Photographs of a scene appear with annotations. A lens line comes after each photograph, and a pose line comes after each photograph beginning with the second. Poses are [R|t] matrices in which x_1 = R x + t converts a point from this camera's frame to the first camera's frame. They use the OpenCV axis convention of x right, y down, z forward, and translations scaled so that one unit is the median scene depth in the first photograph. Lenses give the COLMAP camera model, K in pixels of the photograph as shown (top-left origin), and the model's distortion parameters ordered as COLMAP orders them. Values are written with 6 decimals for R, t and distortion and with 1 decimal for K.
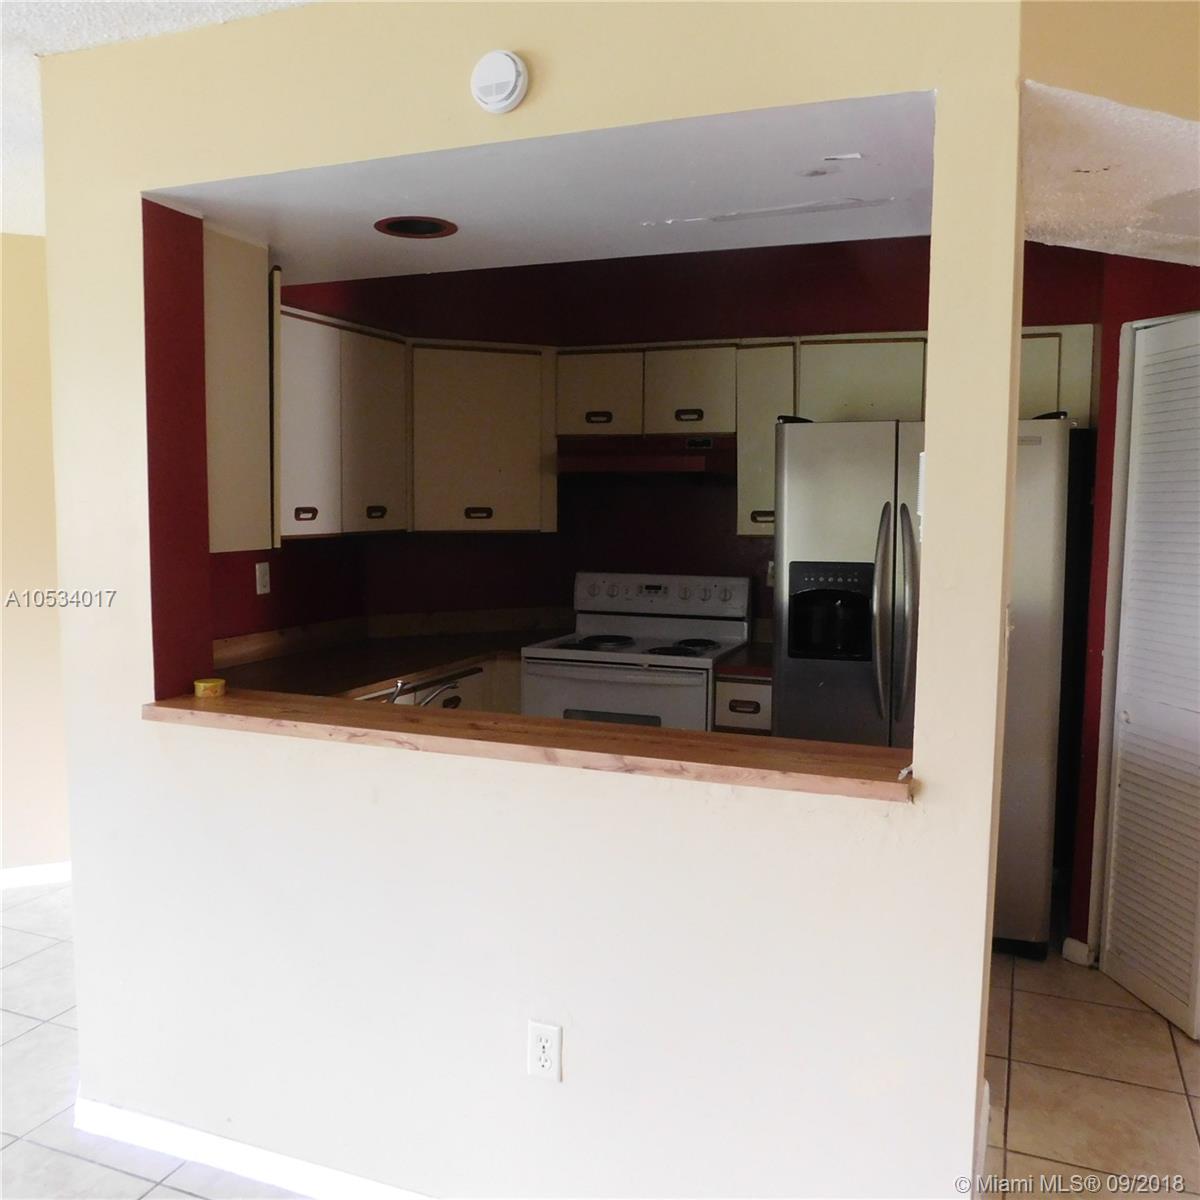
lens RADIAL K [[1051.8, 0, 602.9], [0, 1051.8, 581.4], [0, 0, 1]] dist [-0.039002, 0.006748]
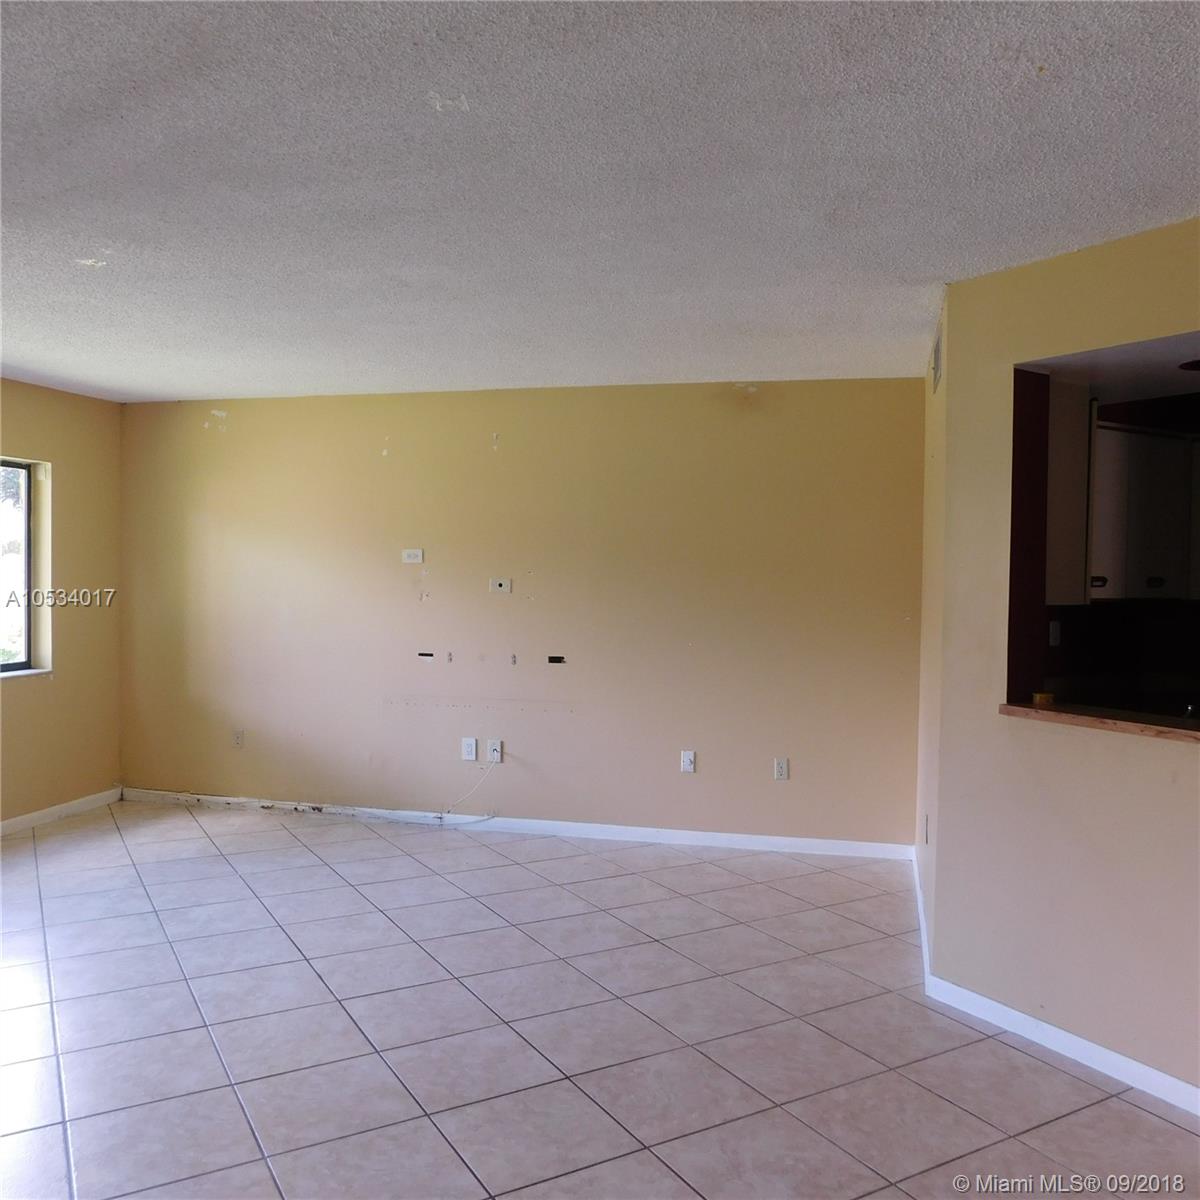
lens RADIAL K [[1051.8, 0, 602.9], [0, 1051.8, 581.4], [0, 0, 1]] dist [-0.039002, 0.006748]
pose [[0.788322, 0.016604, -0.615038, 0.024058], [-0.061564, 0.996748, -0.051999, 0.051654], [0.612175, 0.078856, 0.786781, -0.485217]]
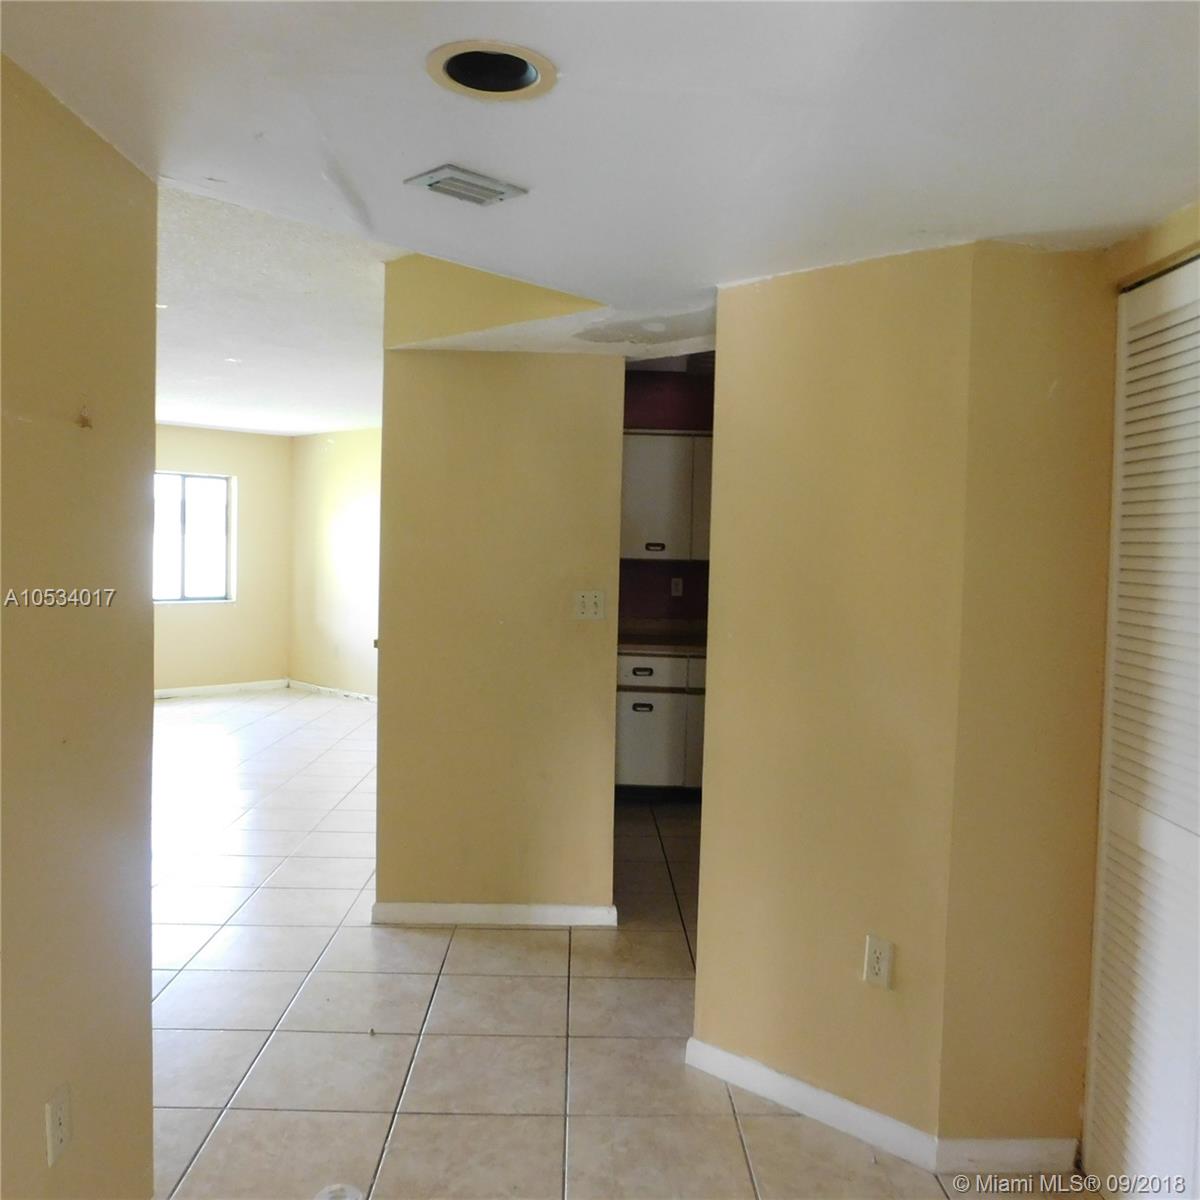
lens RADIAL K [[1051.8, 0, 602.9], [0, 1051.8, 581.4], [0, 0, 1]] dist [-0.039002, 0.006748]
pose [[0.387836, 0.036734, -0.920996, 1.797033], [-0.096165, 0.995365, -0.000795, 0.001296], [0.916698, 0.088876, 0.389571, 0.372313]]
